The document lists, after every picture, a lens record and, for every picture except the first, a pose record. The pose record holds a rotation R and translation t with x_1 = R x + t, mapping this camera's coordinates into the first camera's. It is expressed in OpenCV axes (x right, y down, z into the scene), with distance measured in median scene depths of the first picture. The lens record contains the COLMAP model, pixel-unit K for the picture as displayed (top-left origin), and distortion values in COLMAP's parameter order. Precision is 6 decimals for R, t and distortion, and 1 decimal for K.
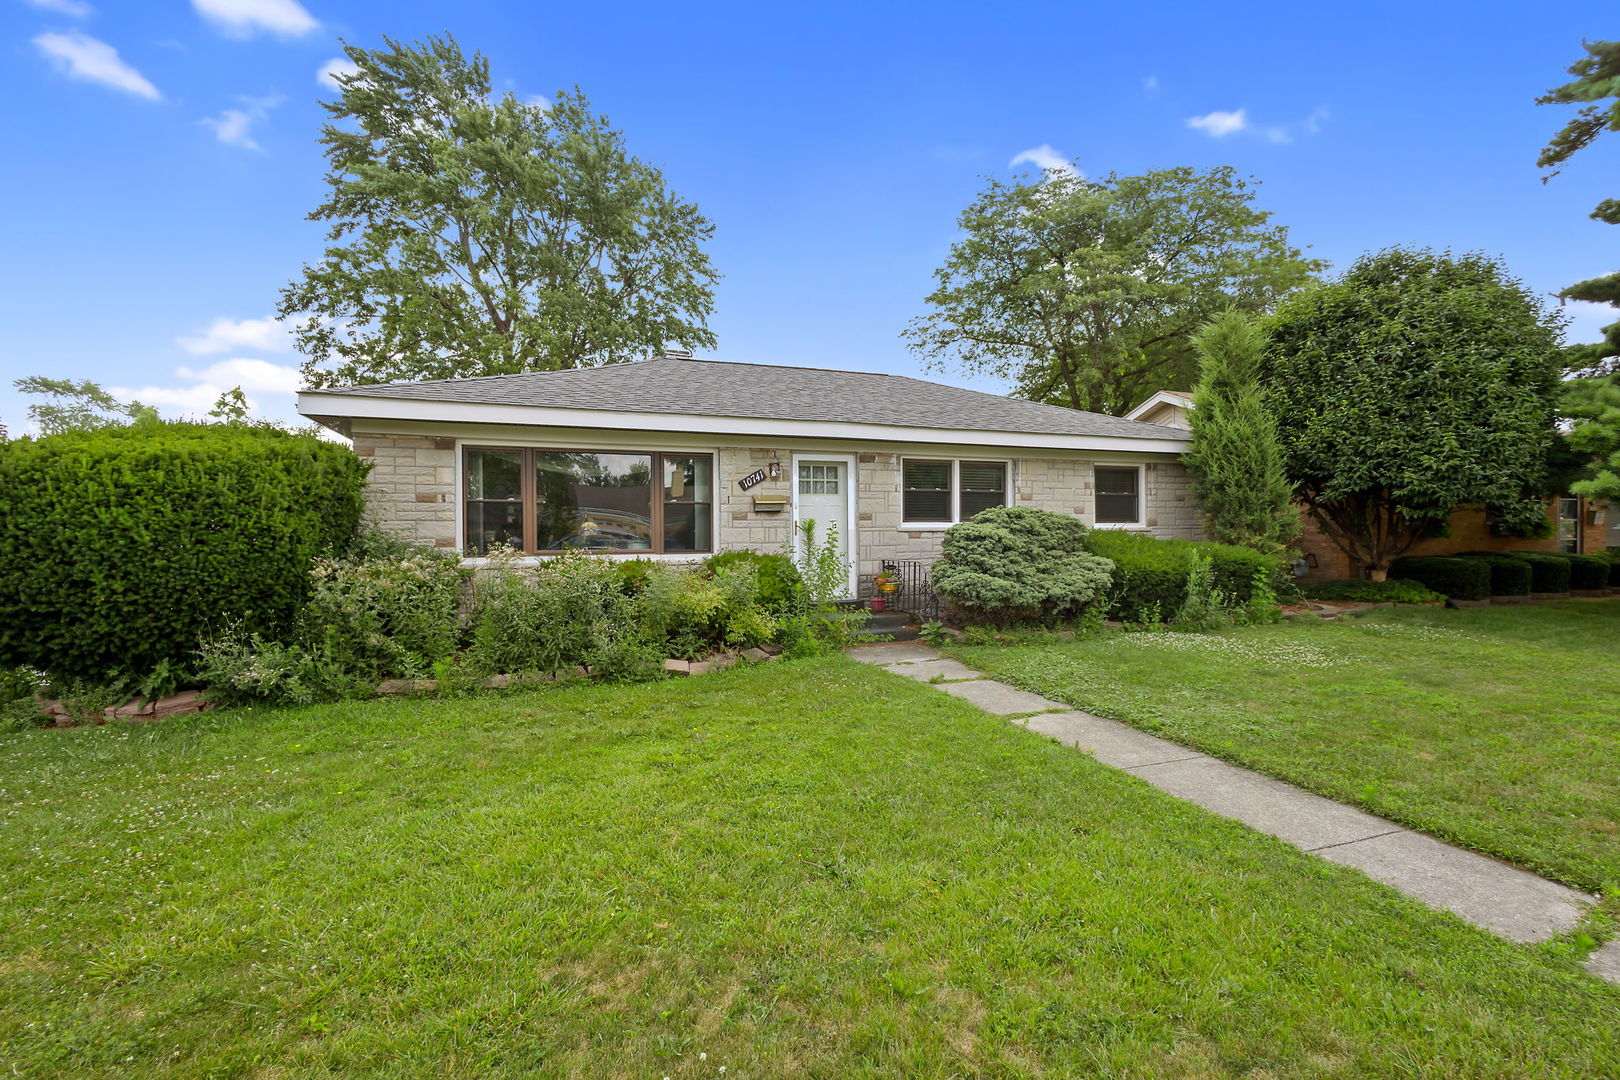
lens RADIAL K [[739.2, 0, 811.7], [0, 739.2, 544.6], [0, 0, 1]] dist [0.007419, -0.000860]
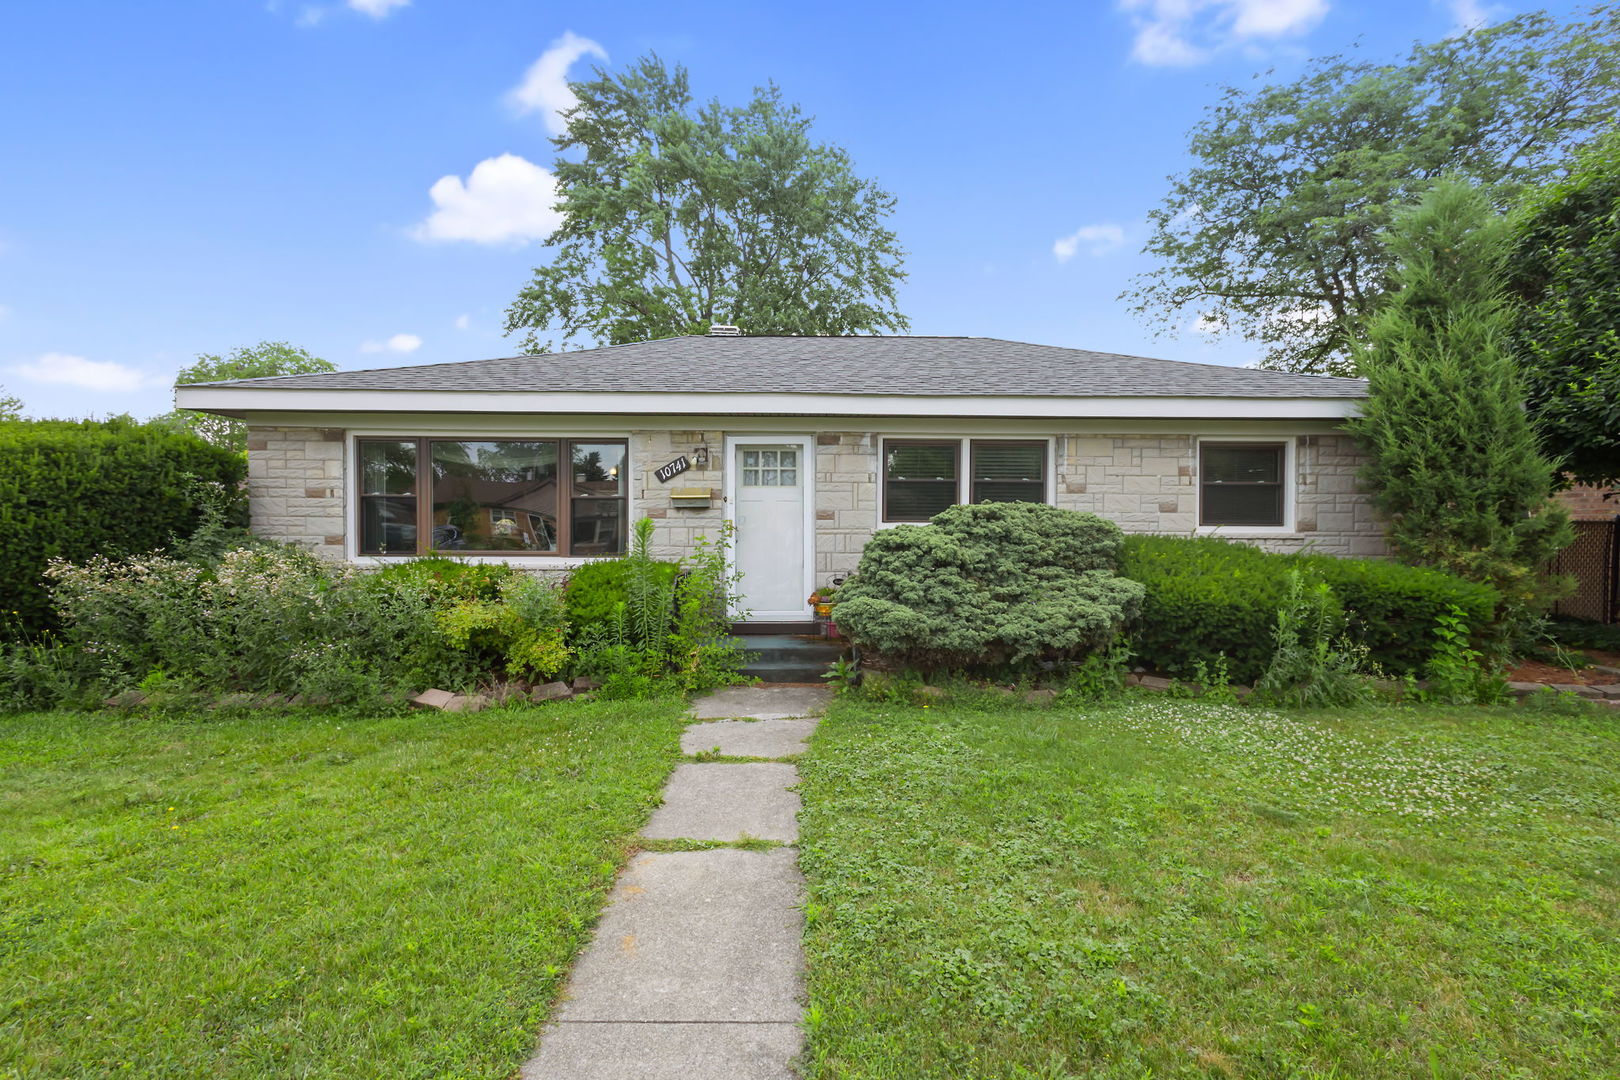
lens RADIAL K [[744.6, 0, 812.5], [0, 744.6, 546.0], [0, 0, 1]] dist [0.009627, -0.003426]
pose [[0.934965, 0.020837, -0.354128, 0.328146], [-0.018018, 0.999774, 0.011258, -0.013481], [0.354283, -0.004145, 0.935129, 0.257484]]
